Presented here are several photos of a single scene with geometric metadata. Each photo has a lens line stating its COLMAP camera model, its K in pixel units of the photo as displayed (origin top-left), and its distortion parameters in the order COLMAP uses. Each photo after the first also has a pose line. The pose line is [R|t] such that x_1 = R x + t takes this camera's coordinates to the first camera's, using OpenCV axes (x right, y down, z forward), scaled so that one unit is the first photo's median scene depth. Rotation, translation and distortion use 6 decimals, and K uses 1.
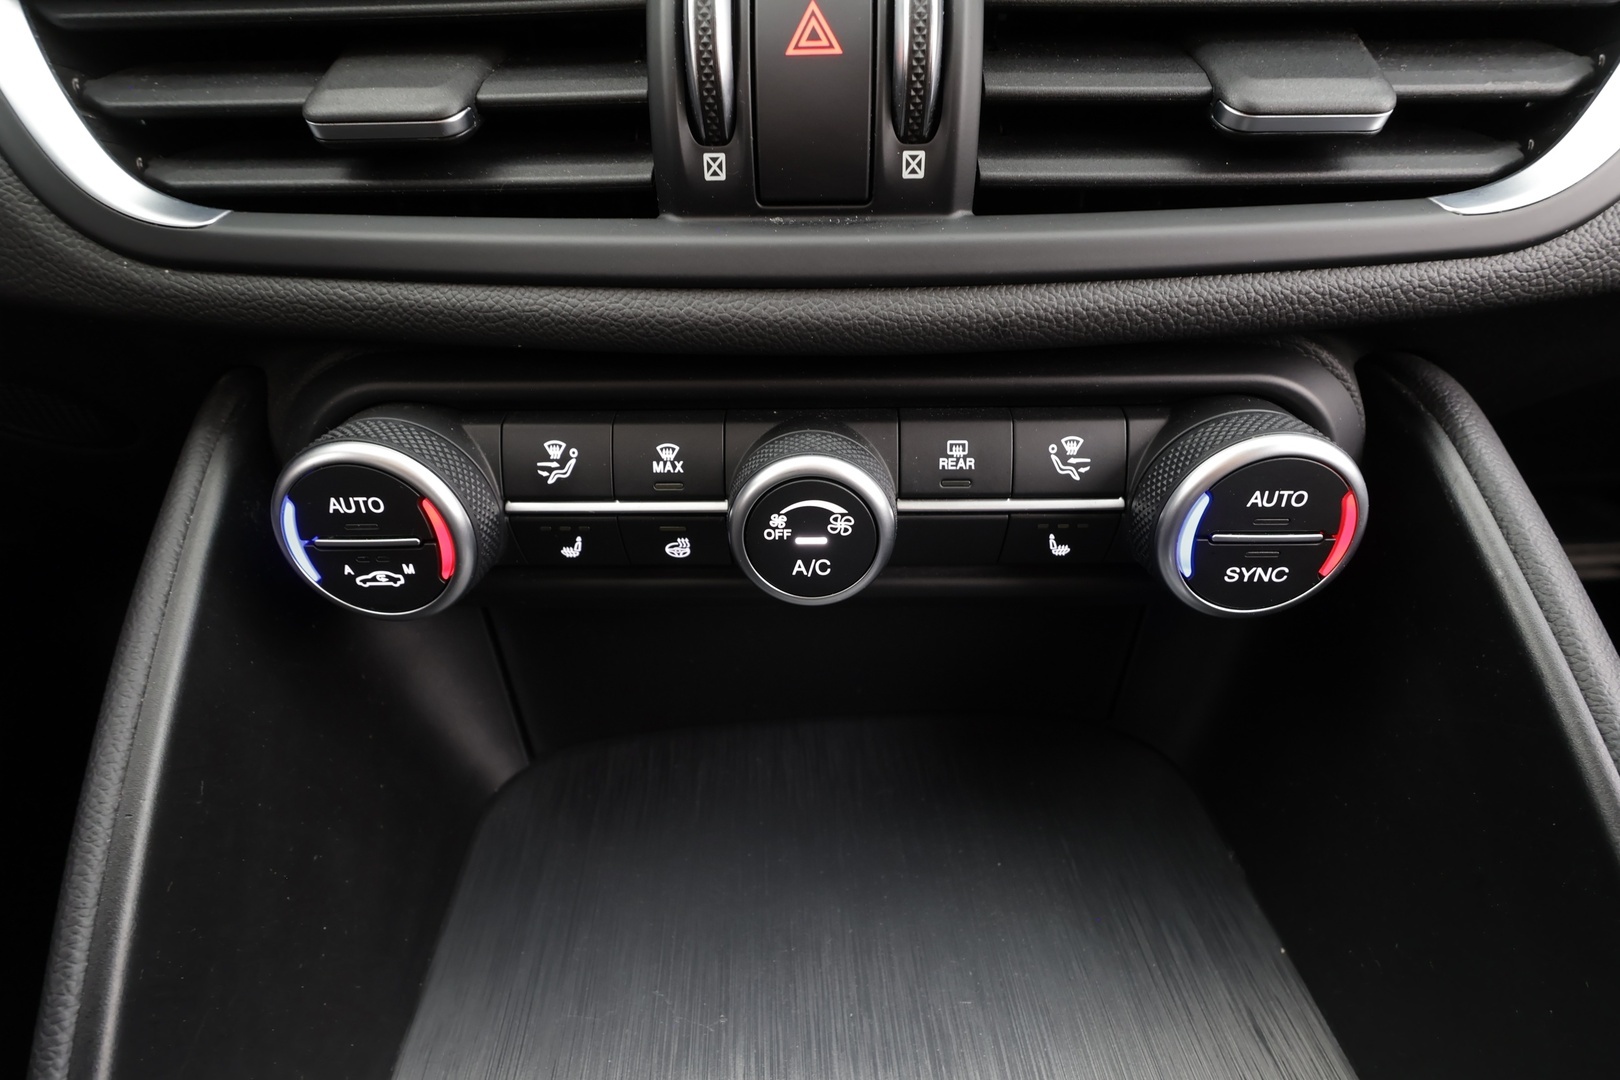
lens RADIAL K [[732.7, 0, 800.8], [0, 732.7, 544.6], [0, 0, 1]] dist [-0.002116, -0.000646]
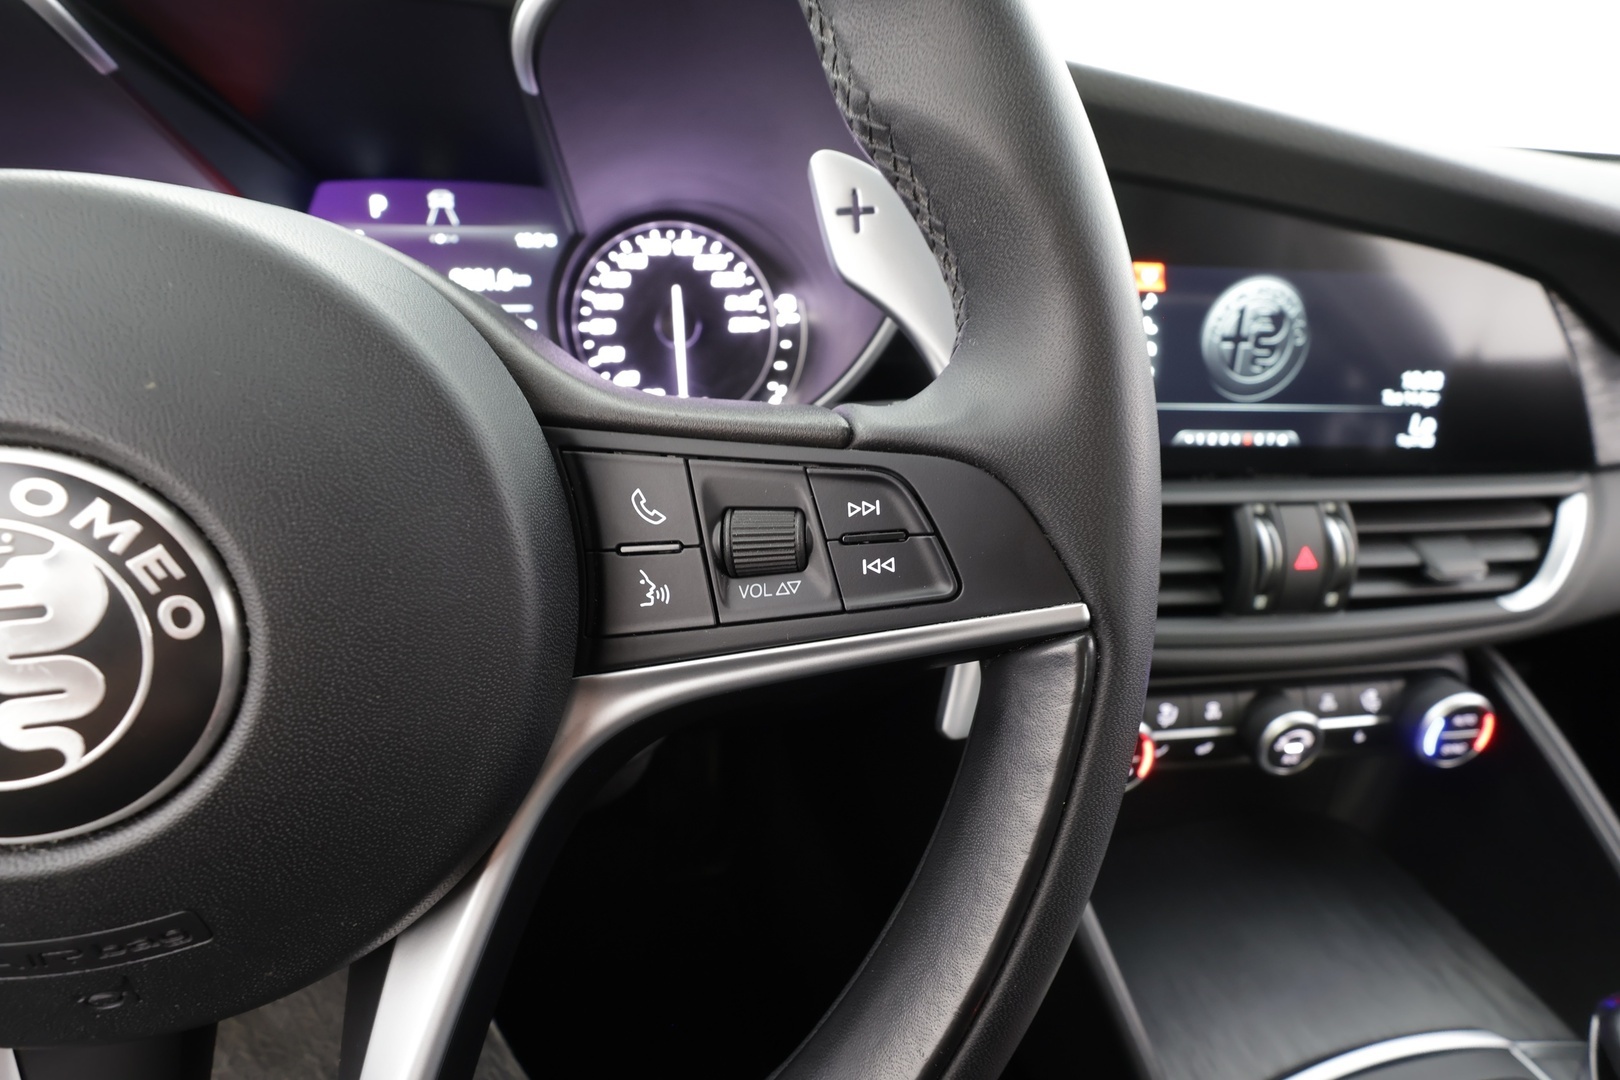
lens RADIAL K [[732.7, 0, 810.0], [0, 732.7, 538.7], [0, 0, 1]] dist [-0.002116, -0.000646]
pose [[0.987576, -0.024339, 0.155247, -1.930433], [0.043433, 0.991725, -0.120814, -0.471145], [-0.151022, 0.126055, 0.980460, -1.193210]]
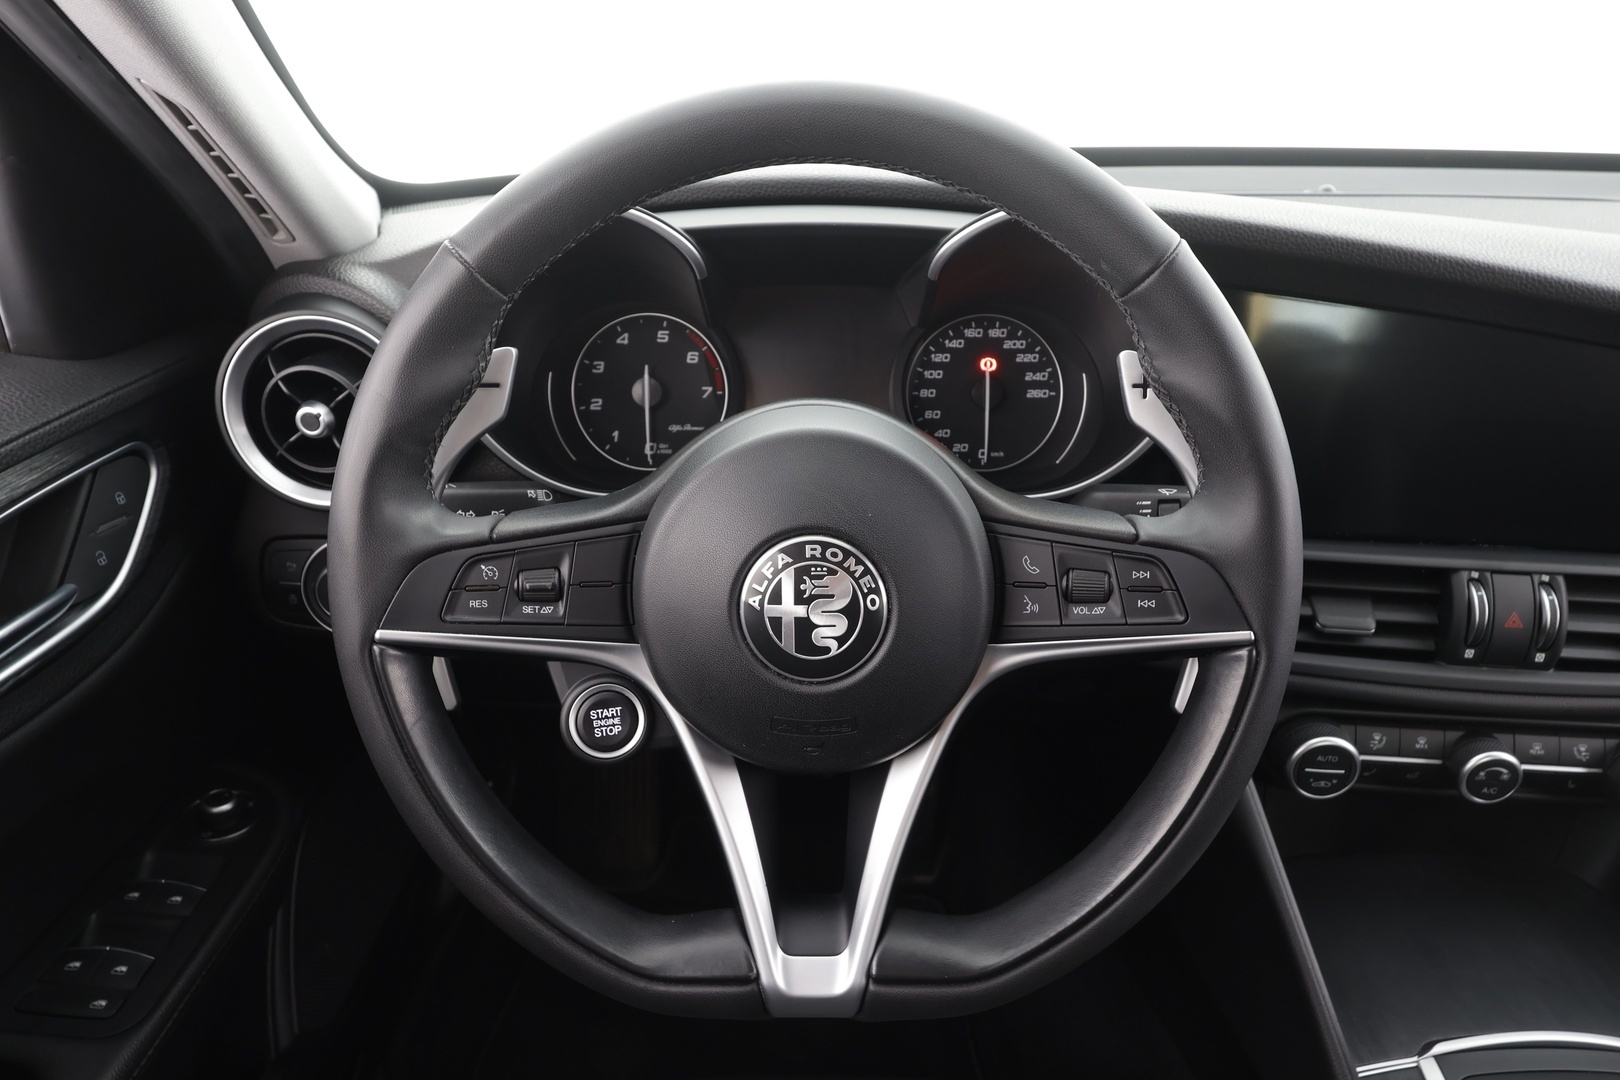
lens RADIAL K [[989.2, 0, 811.8], [0, 989.2, 547.0], [0, 0, 1]] dist [0.001280, -0.001561]
pose [[0.997791, 0.048318, -0.045583, -2.484774], [-0.052661, 0.993648, -0.099449, -0.386291], [0.040488, 0.101630, 0.993998, -2.980294]]
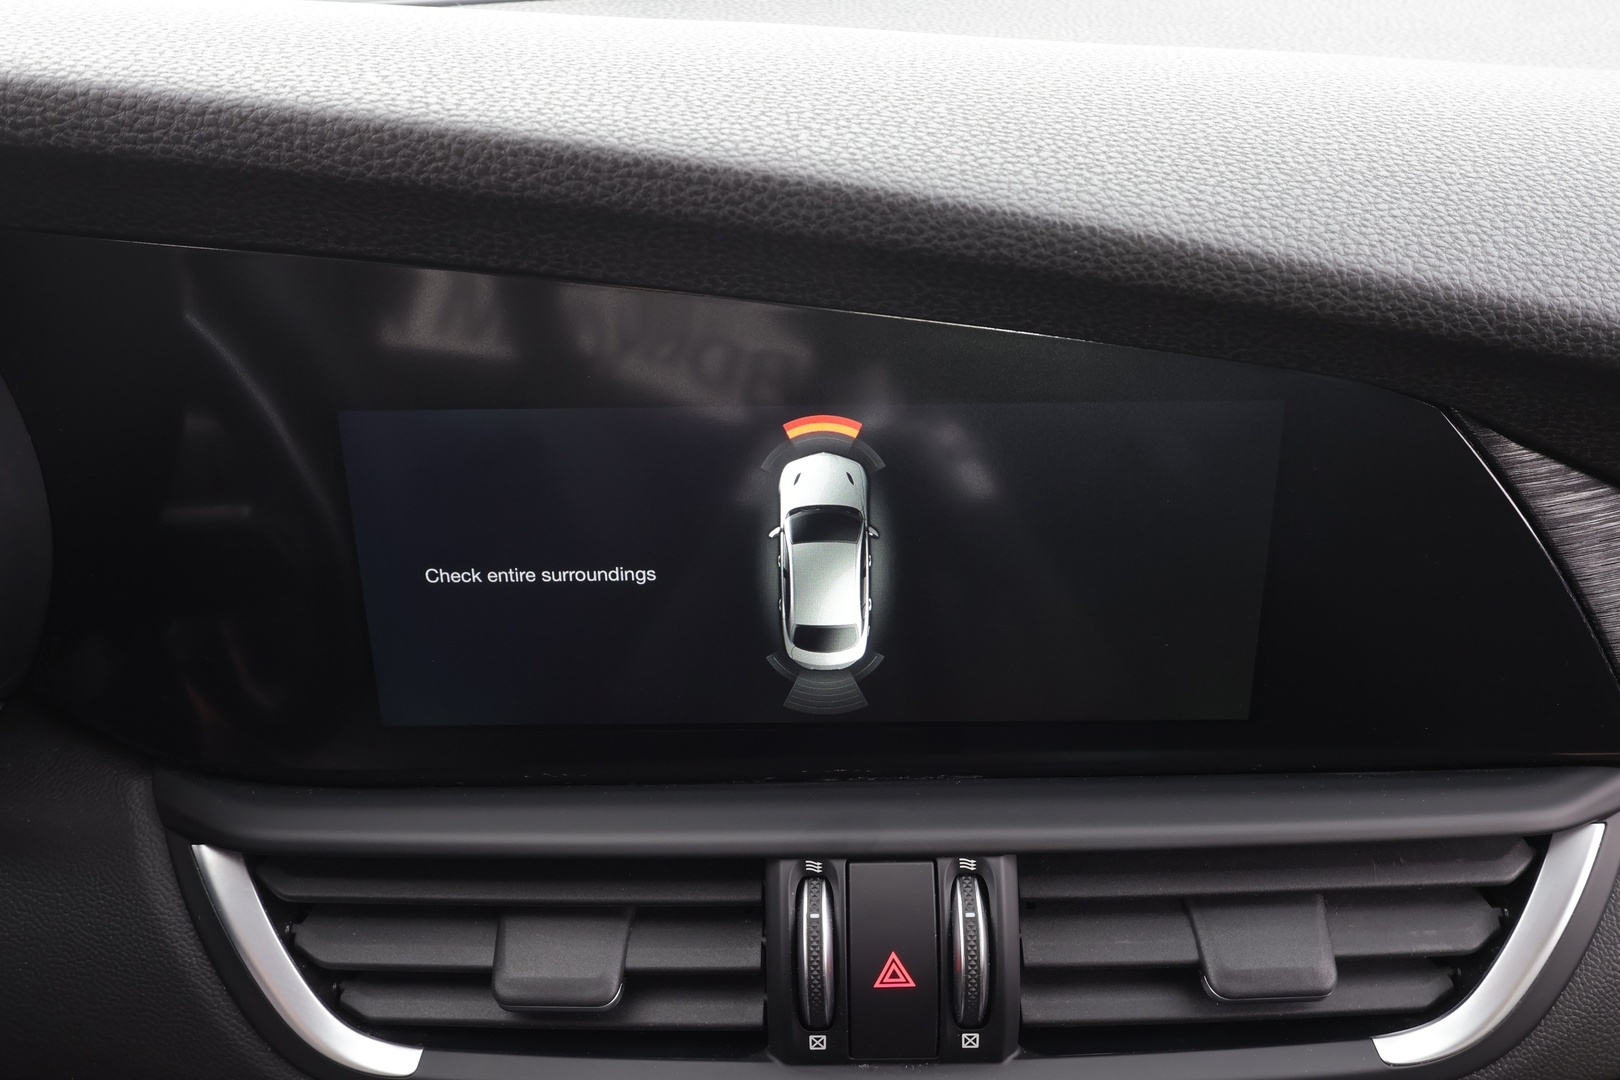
lens RADIAL K [[1269.1, 0, 813.5], [0, 1269.1, 545.7], [0, 0, 1]] dist [-0.009375, 0.007068]
pose [[0.999763, -0.019486, 0.009750, -0.123593], [0.020052, 0.997882, -0.061878, -1.194150], [-0.008524, 0.062058, 0.998036, -1.238333]]
